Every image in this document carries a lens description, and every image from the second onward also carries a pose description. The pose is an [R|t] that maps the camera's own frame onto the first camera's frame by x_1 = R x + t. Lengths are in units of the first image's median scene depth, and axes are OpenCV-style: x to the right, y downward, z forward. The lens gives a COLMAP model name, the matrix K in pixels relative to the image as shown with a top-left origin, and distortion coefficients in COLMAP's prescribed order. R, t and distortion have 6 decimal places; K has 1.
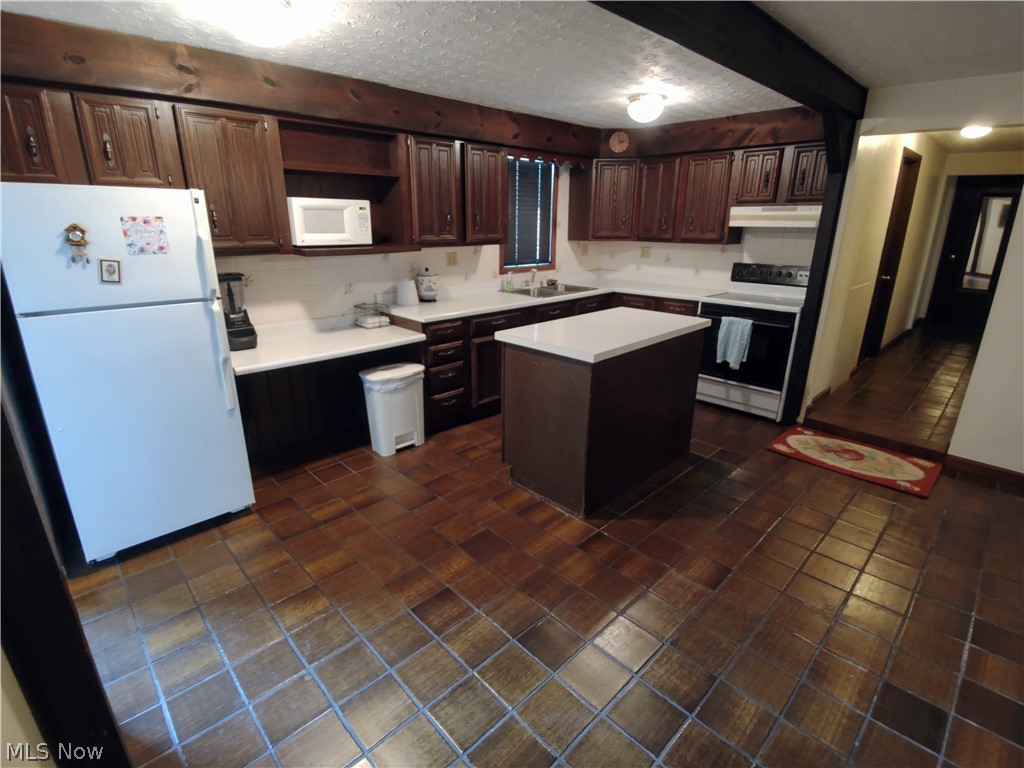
lens RADIAL K [[503.7, 0, 511.1], [0, 503.7, 382.2], [0, 0, 1]] dist [-0.003448, -0.007592]
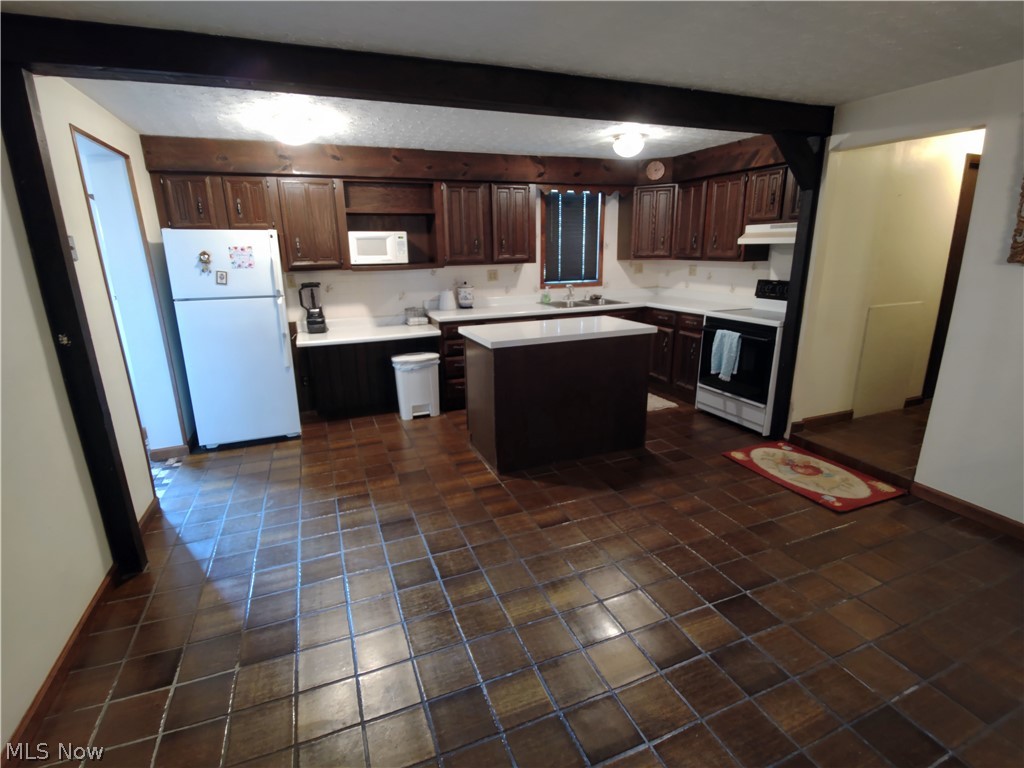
lens RADIAL K [[503.7, 0, 509.0], [0, 503.7, 383.1], [0, 0, 1]] dist [-0.003448, -0.007592]
pose [[0.923798, 0.080053, -0.374419, 0.509539], [-0.096204, 0.995057, -0.024613, 0.057405], [0.370598, 0.058758, 0.926933, -0.147543]]
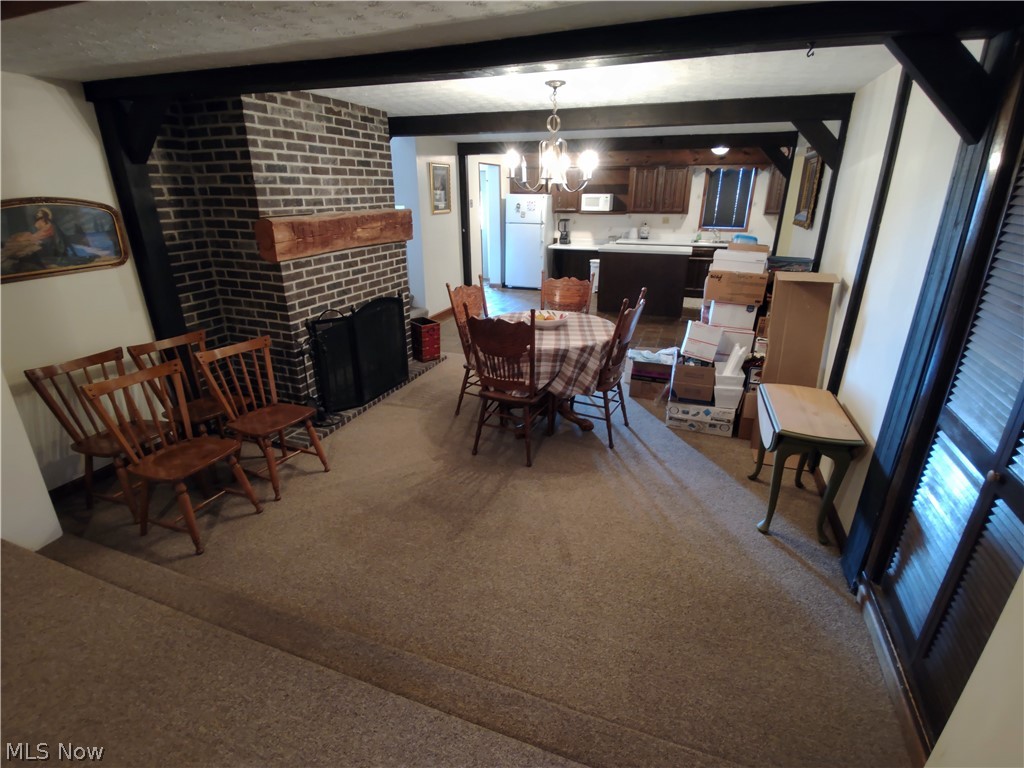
lens RADIAL K [[503.7, 0, 514.2], [0, 503.7, 384.4], [0, 0, 1]] dist [-0.003448, -0.007592]
pose [[0.414711, 0.328102, -0.848743, 2.033034], [-0.271186, 0.934912, 0.228906, 0.105150], [0.868604, 0.135237, 0.476695, -0.563126]]
